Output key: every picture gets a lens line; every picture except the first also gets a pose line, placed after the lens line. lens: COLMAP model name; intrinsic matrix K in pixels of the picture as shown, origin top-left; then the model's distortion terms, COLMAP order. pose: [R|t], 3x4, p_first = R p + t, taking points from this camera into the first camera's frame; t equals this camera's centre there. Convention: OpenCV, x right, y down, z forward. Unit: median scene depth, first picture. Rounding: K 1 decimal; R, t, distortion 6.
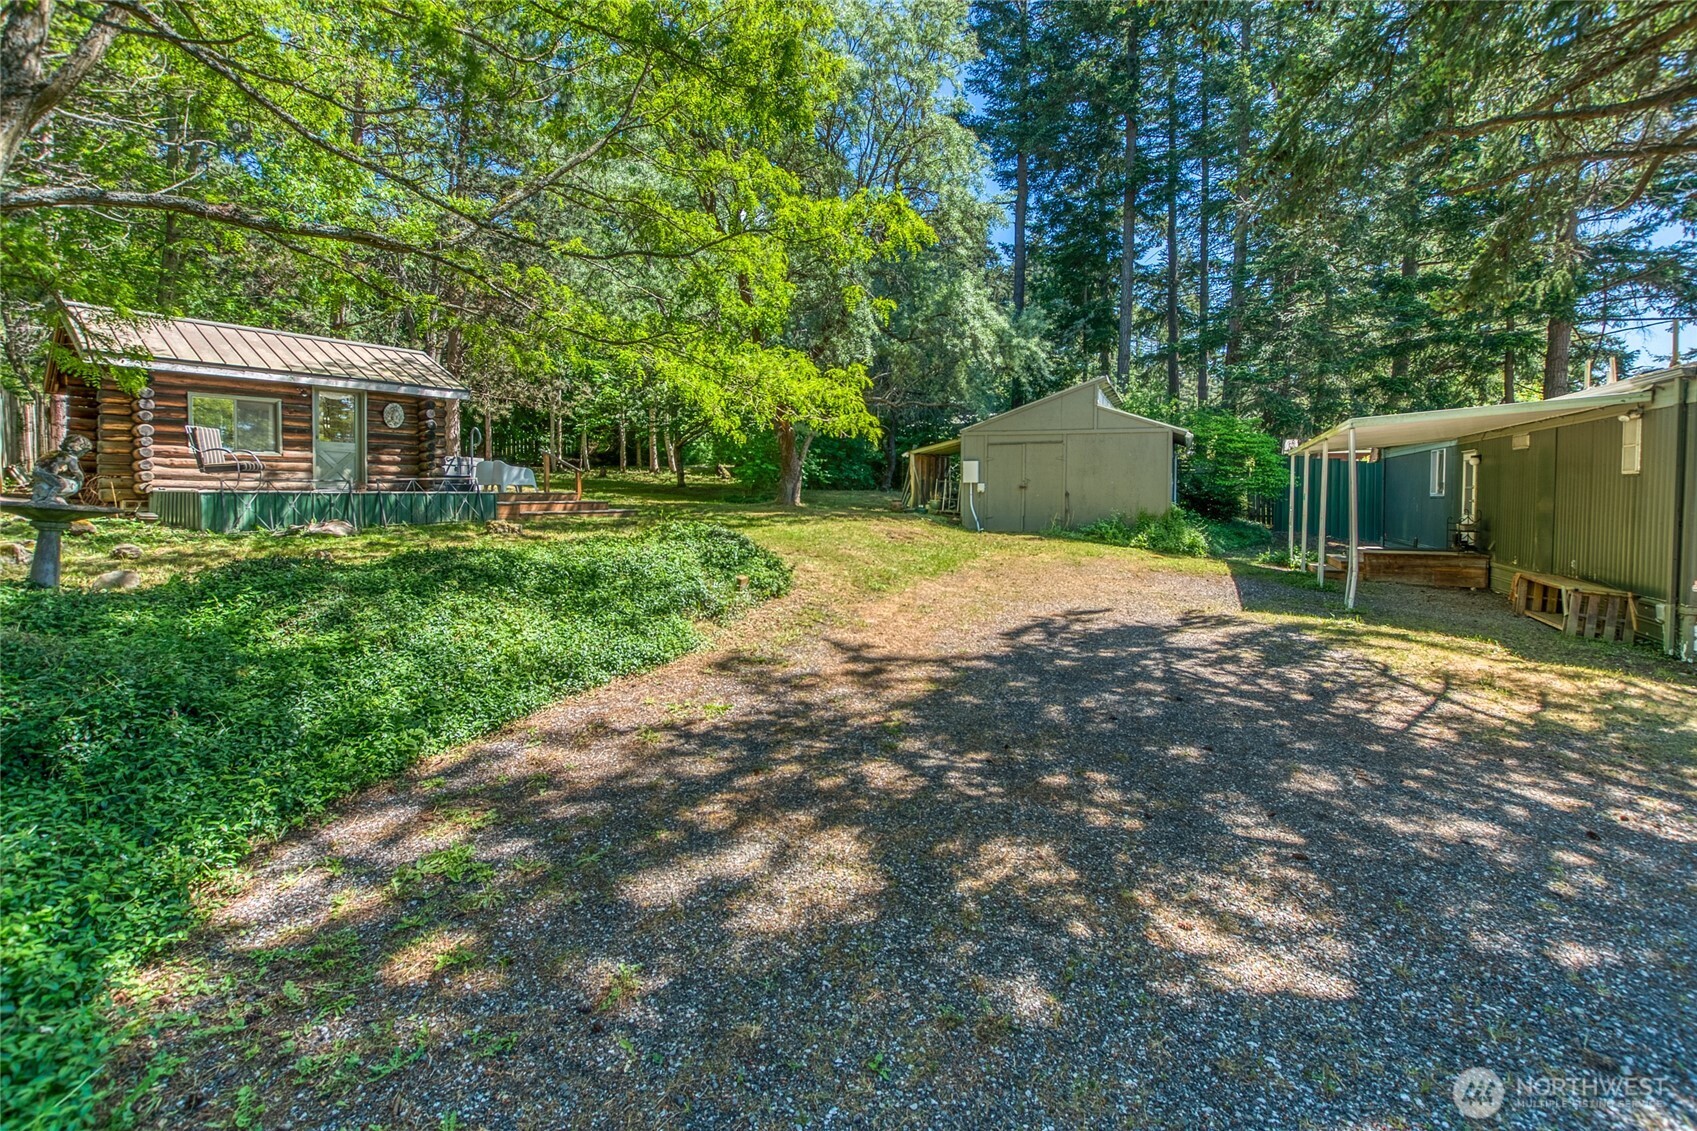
lens RADIAL K [[766.7, 0, 843.7], [0, 766.7, 539.3], [0, 0, 1]] dist [-0.022081, -0.000069]
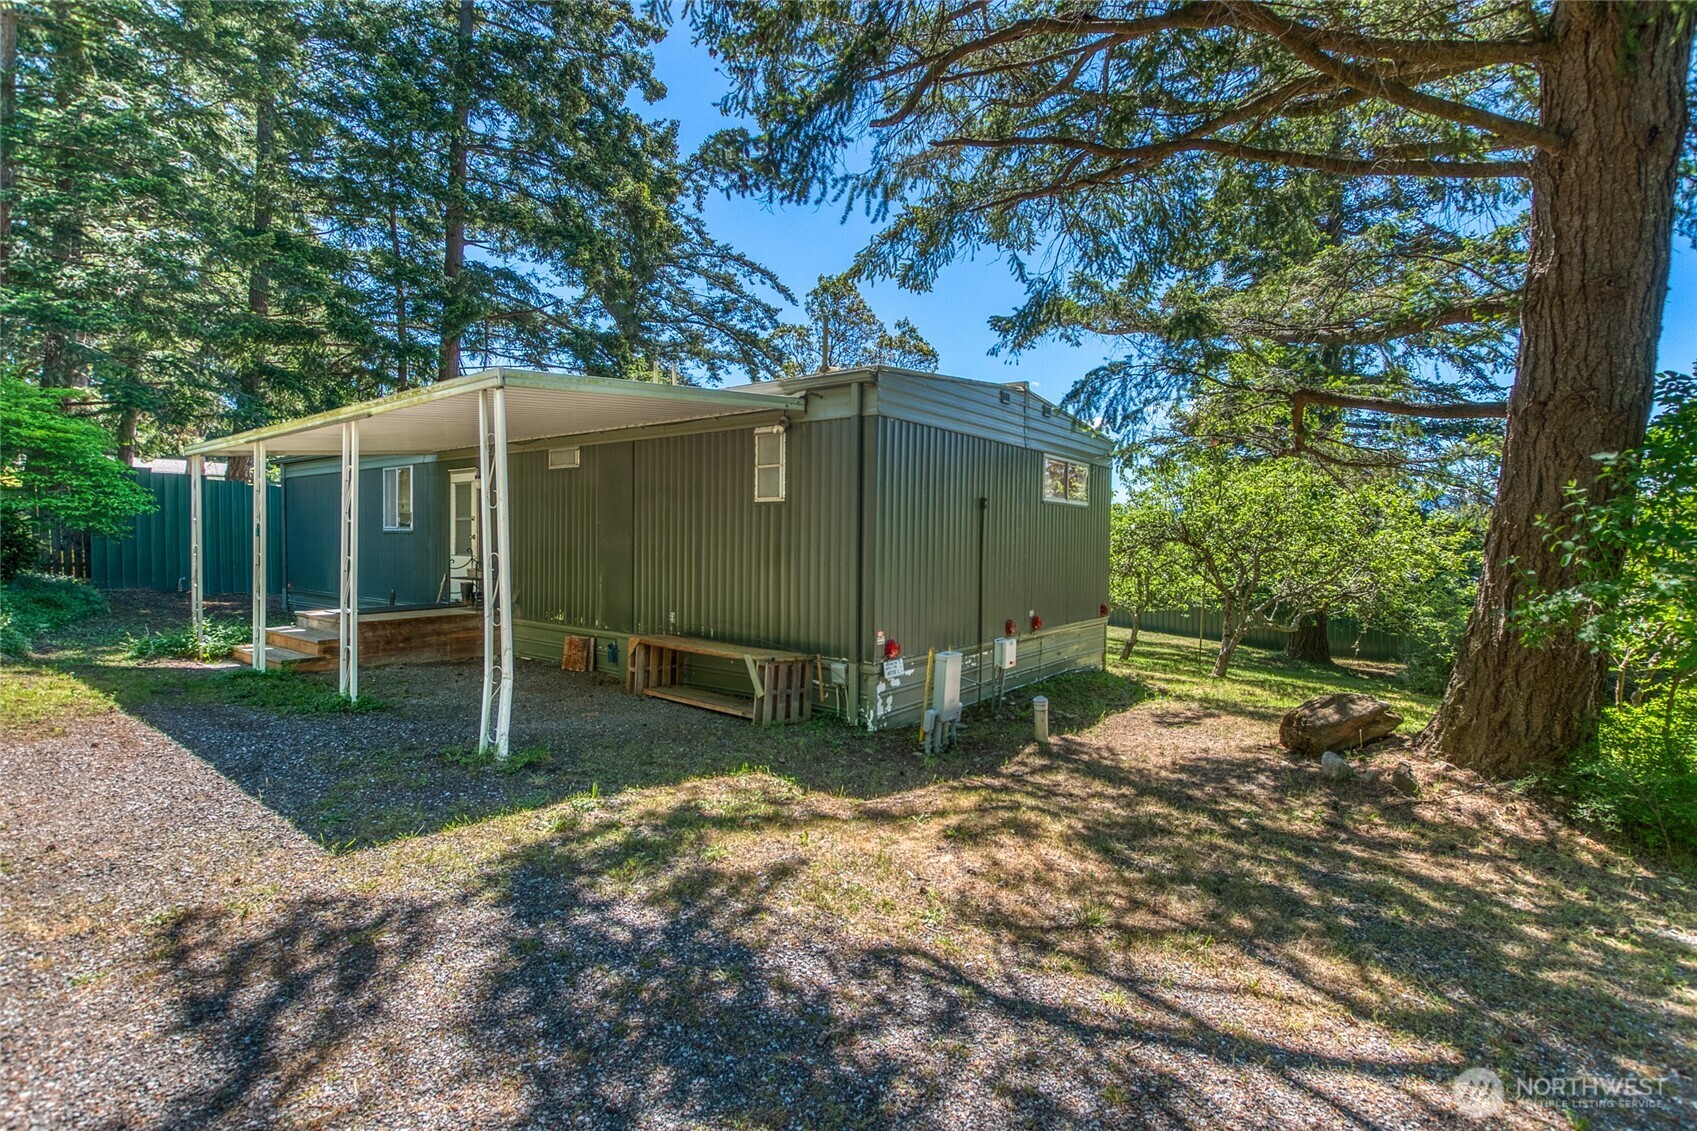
lens RADIAL K [[810.6, 0, 857.6], [0, 810.6, 565.2], [0, 0, 1]] dist [-0.017546, 0.000285]
pose [[0.226294, -0.031369, 0.973554, 0.225342], [0.048913, 0.998586, 0.020806, -0.032816], [-0.972830, 0.042911, 0.227508, 0.691144]]
